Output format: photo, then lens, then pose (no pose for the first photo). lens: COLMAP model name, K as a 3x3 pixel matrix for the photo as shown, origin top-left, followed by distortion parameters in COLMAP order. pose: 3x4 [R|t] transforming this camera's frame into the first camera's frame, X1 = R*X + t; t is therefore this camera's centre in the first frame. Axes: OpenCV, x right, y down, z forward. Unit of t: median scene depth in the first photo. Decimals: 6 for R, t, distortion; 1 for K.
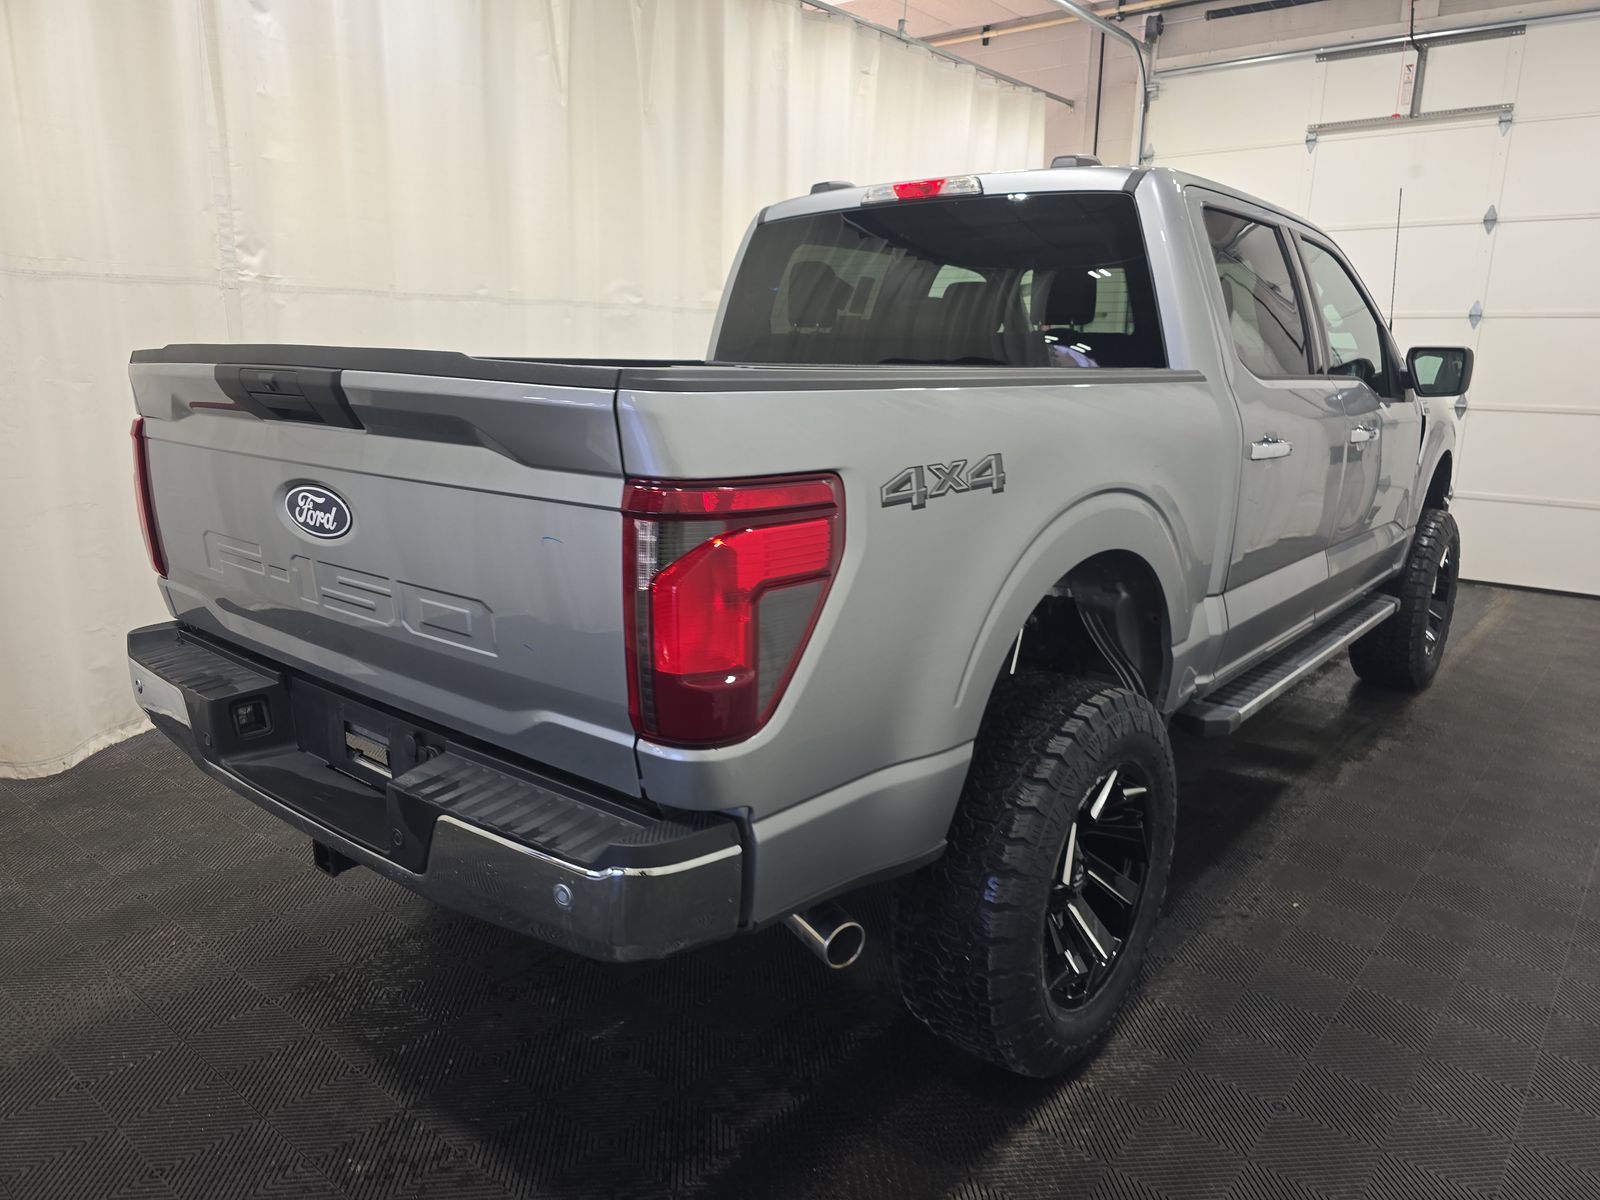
lens RADIAL K [[1061.6, 0, 821.0], [0, 1061.6, 616.4], [0, 0, 1]] dist [0.049440, -0.043506]
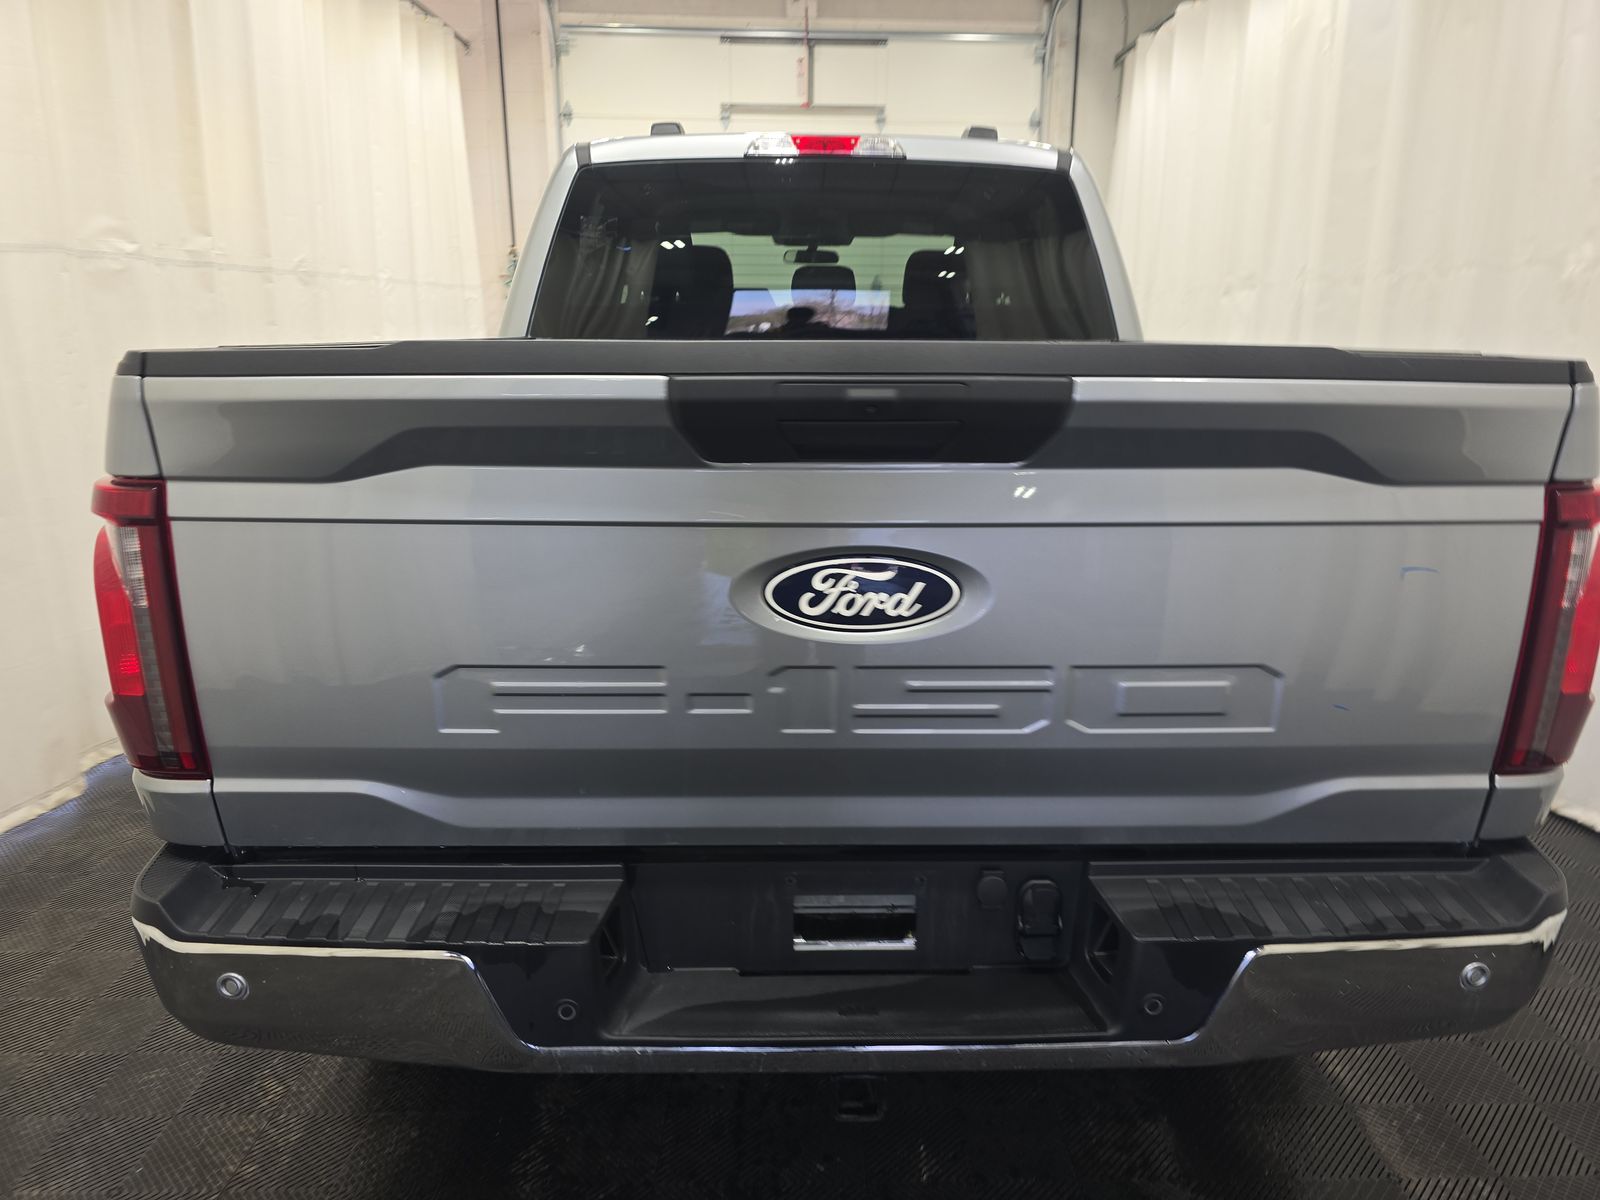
lens RADIAL K [[1061.6, 0, 821.0], [0, 1061.6, 616.4], [0, 0, 1]] dist [0.049440, -0.043506]
pose [[0.765908, -0.178619, 0.617641, -0.521088], [0.157310, 0.983499, 0.089350, -0.085323], [-0.623409, 0.028727, 0.781368, 0.294293]]
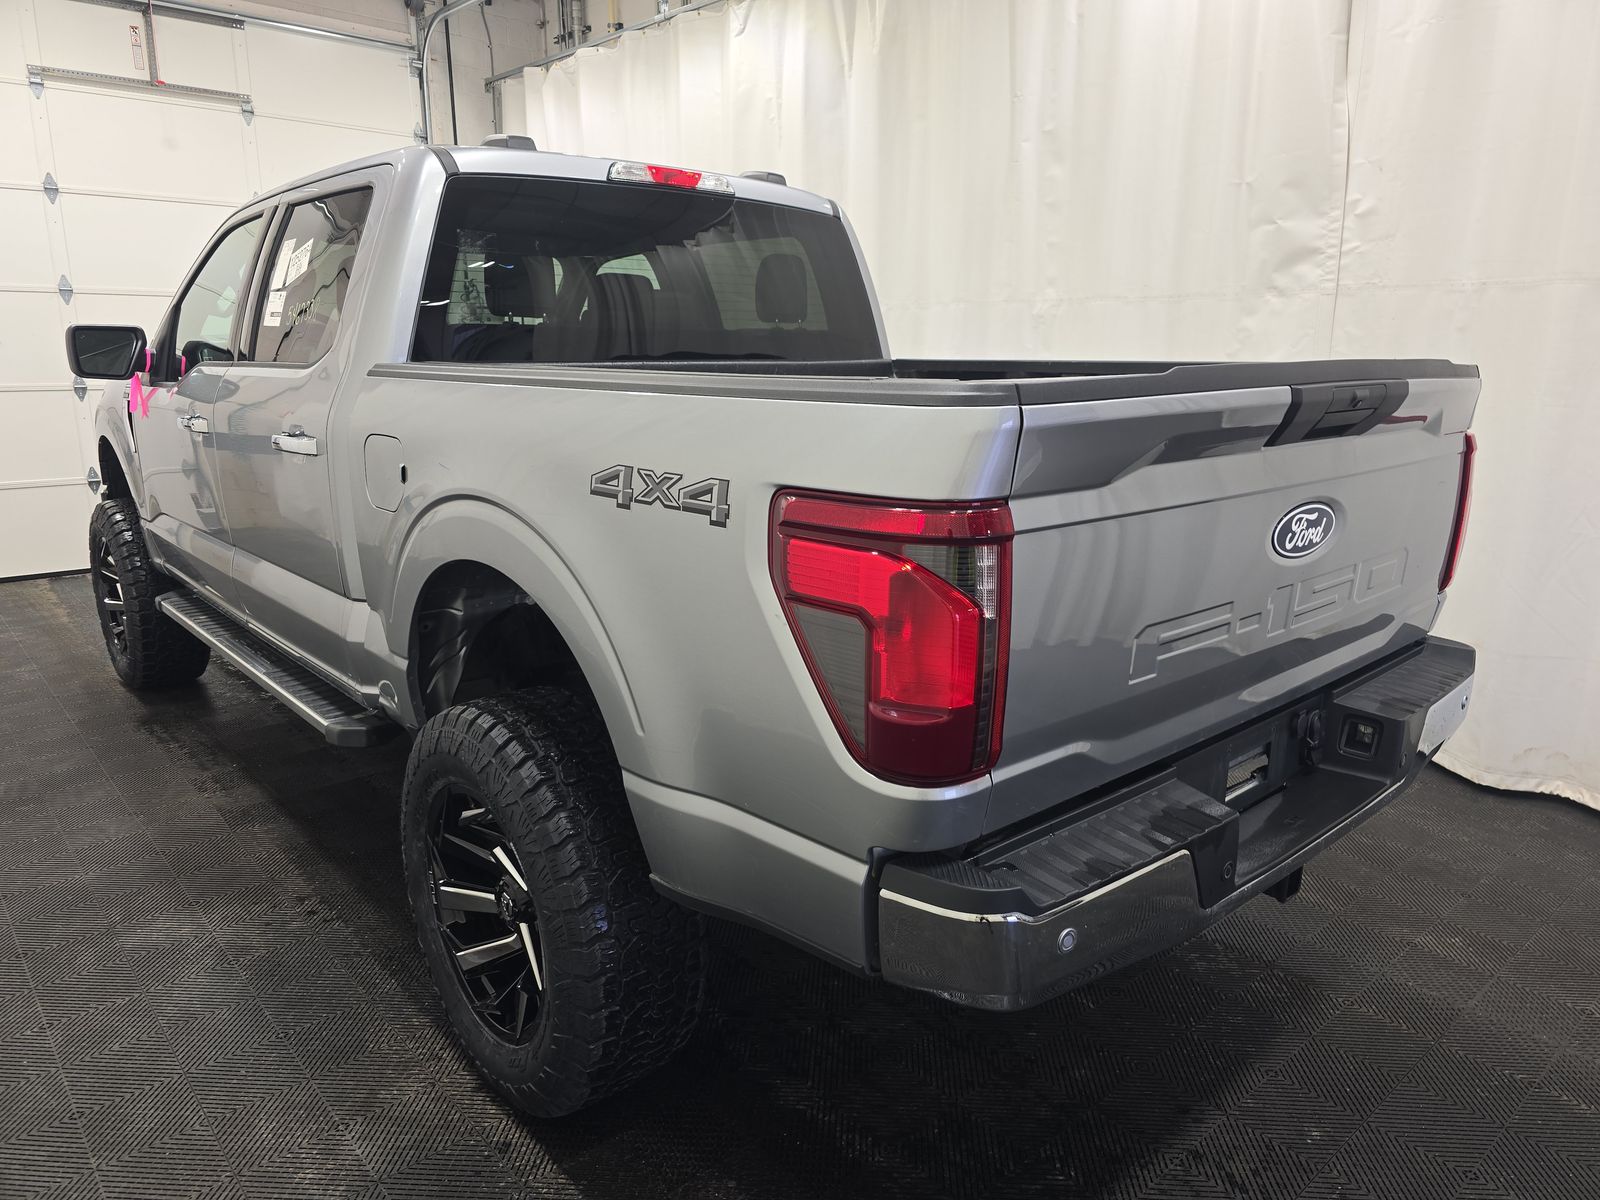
lens RADIAL K [[1061.6, 0, 821.0], [0, 1061.6, 616.4], [0, 0, 1]] dist [0.049440, -0.043506]
pose [[0.164715, -0.258193, 0.951948, -0.866152], [0.233025, 0.947996, 0.216801, -0.196061], [-0.958420, 0.186117, 0.216315, 0.713052]]
